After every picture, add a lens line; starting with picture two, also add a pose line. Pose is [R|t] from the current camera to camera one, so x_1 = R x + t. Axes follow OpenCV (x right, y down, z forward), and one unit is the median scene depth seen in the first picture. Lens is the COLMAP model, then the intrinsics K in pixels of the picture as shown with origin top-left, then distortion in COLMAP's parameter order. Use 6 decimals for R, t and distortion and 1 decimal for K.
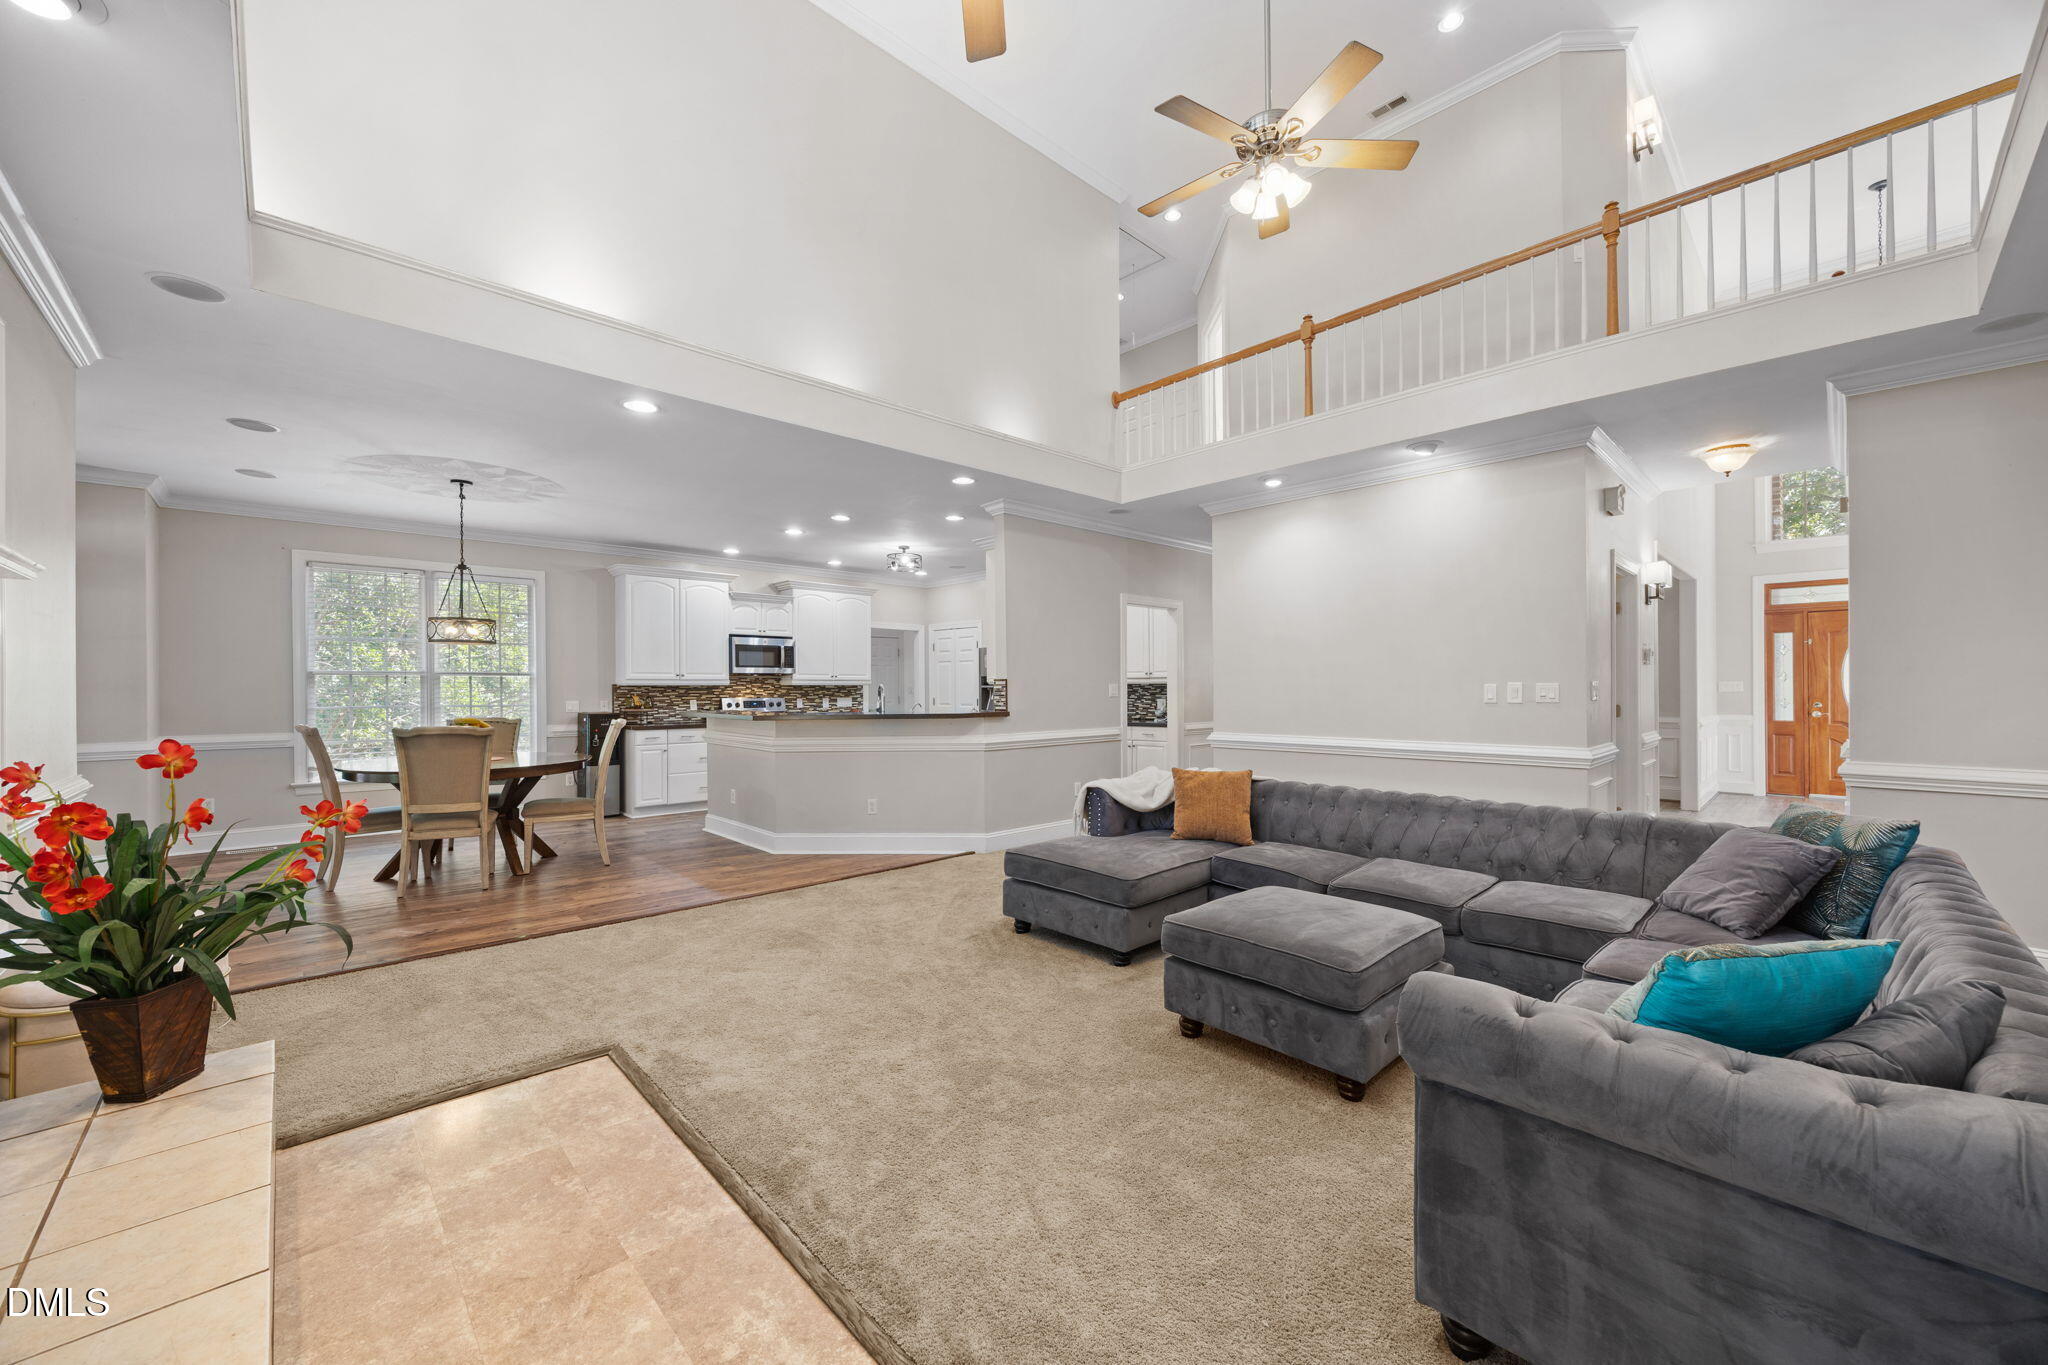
lens RADIAL K [[775.9, 0, 1013.7], [0, 775.9, 683.2], [0, 0, 1]] dist [0.003319, -0.001486]
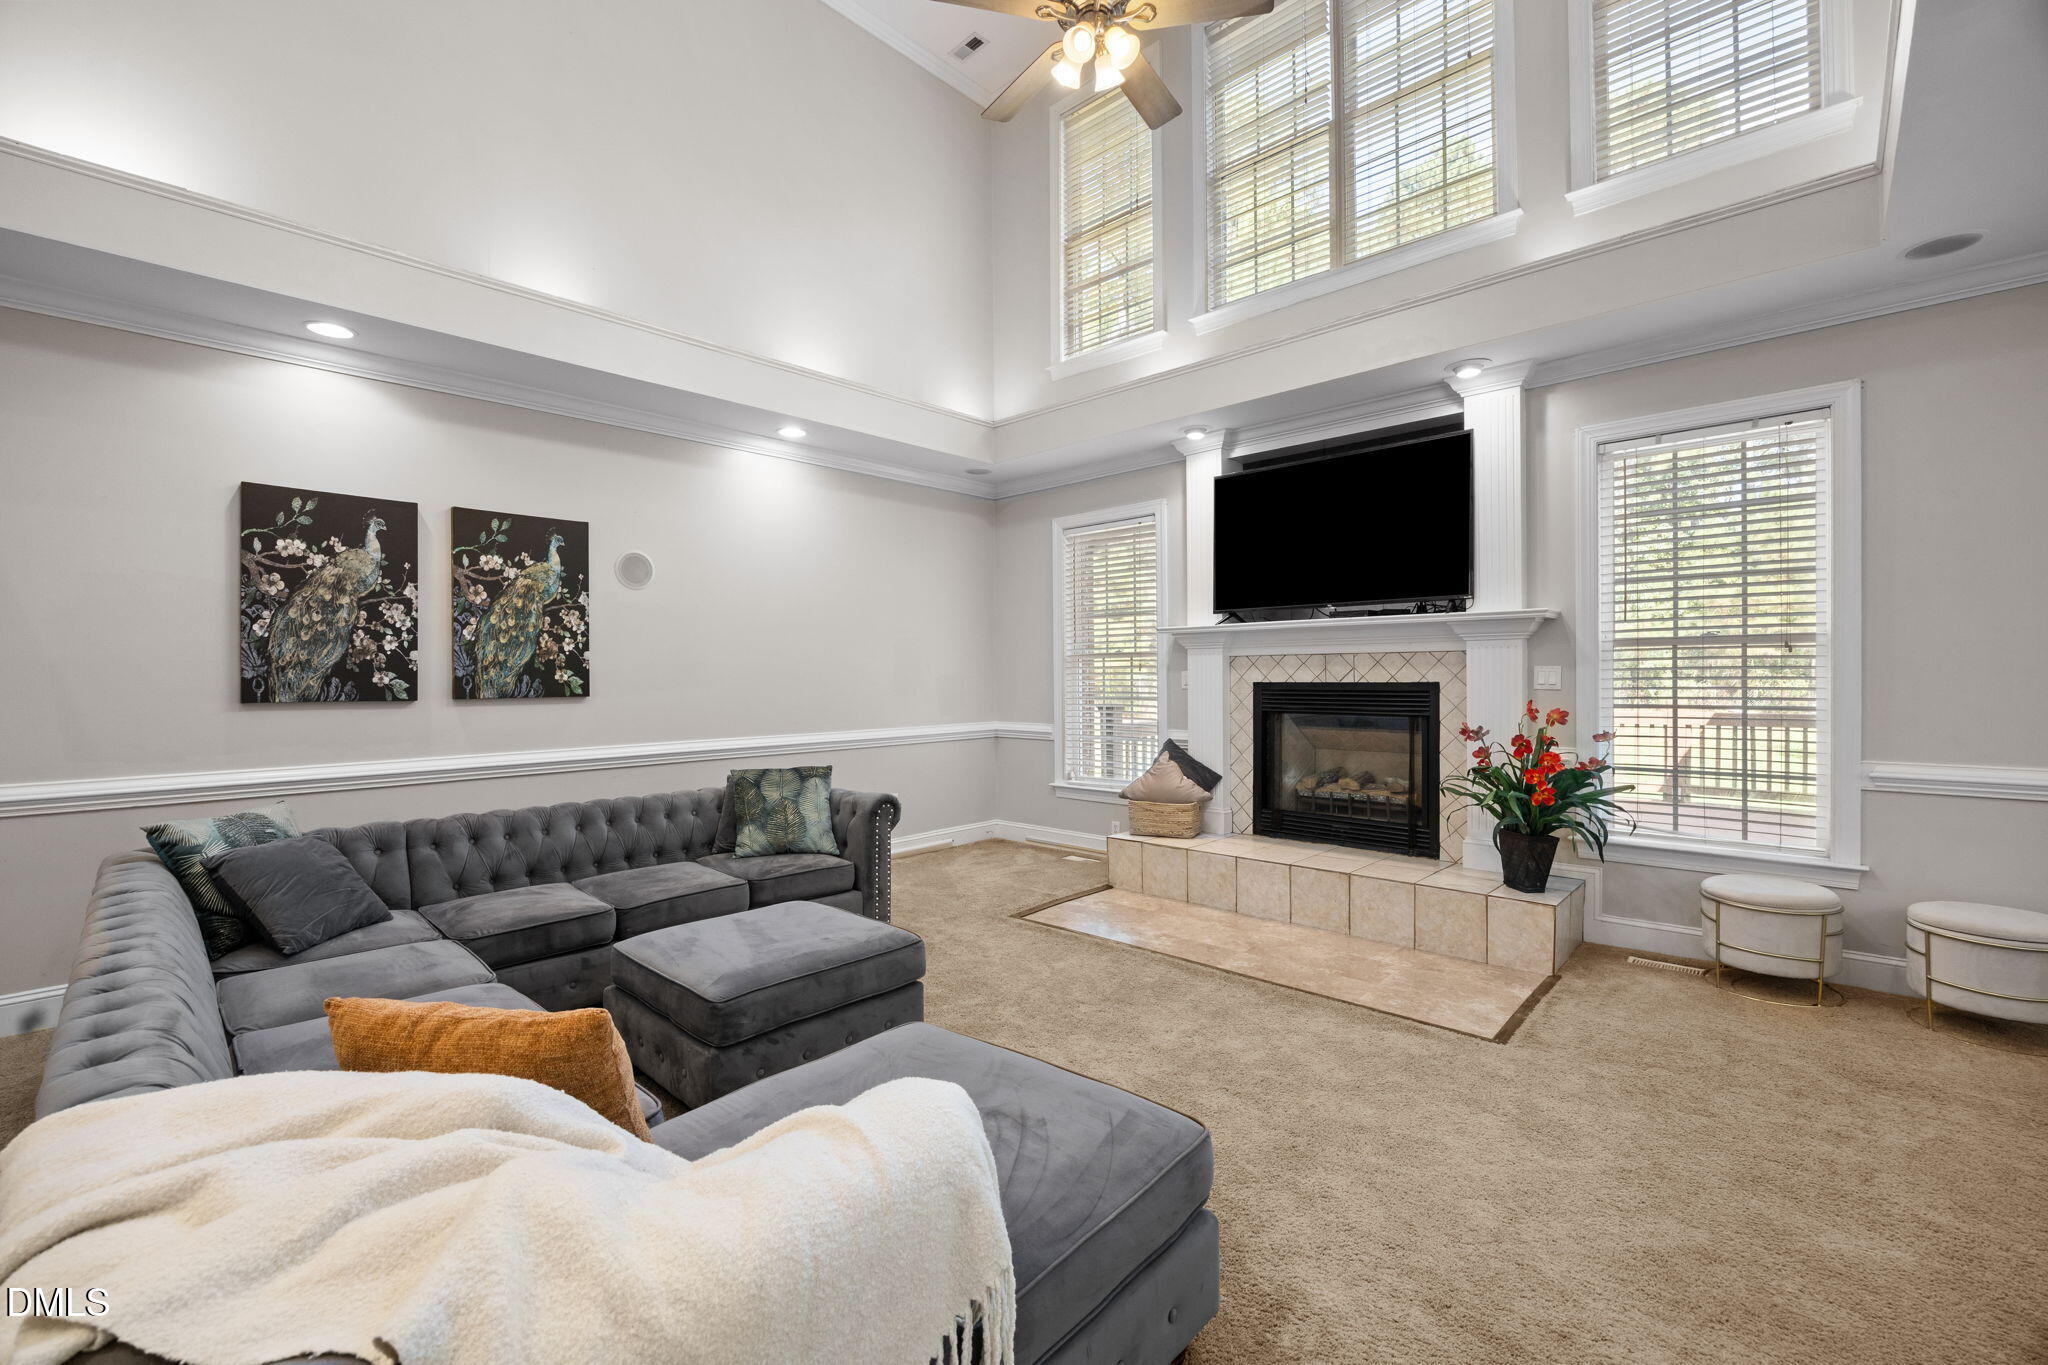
lens RADIAL K [[860.5, 0, 1018.0], [0, 860.5, 683.0], [0, 0, 1]] dist [-0.000902, -0.000745]
pose [[-0.998433, 0.010112, -0.055032, 0.041286], [0.009922, 0.999944, 0.003721, 0.003664], [0.055067, 0.003170, -0.998478, 0.623082]]
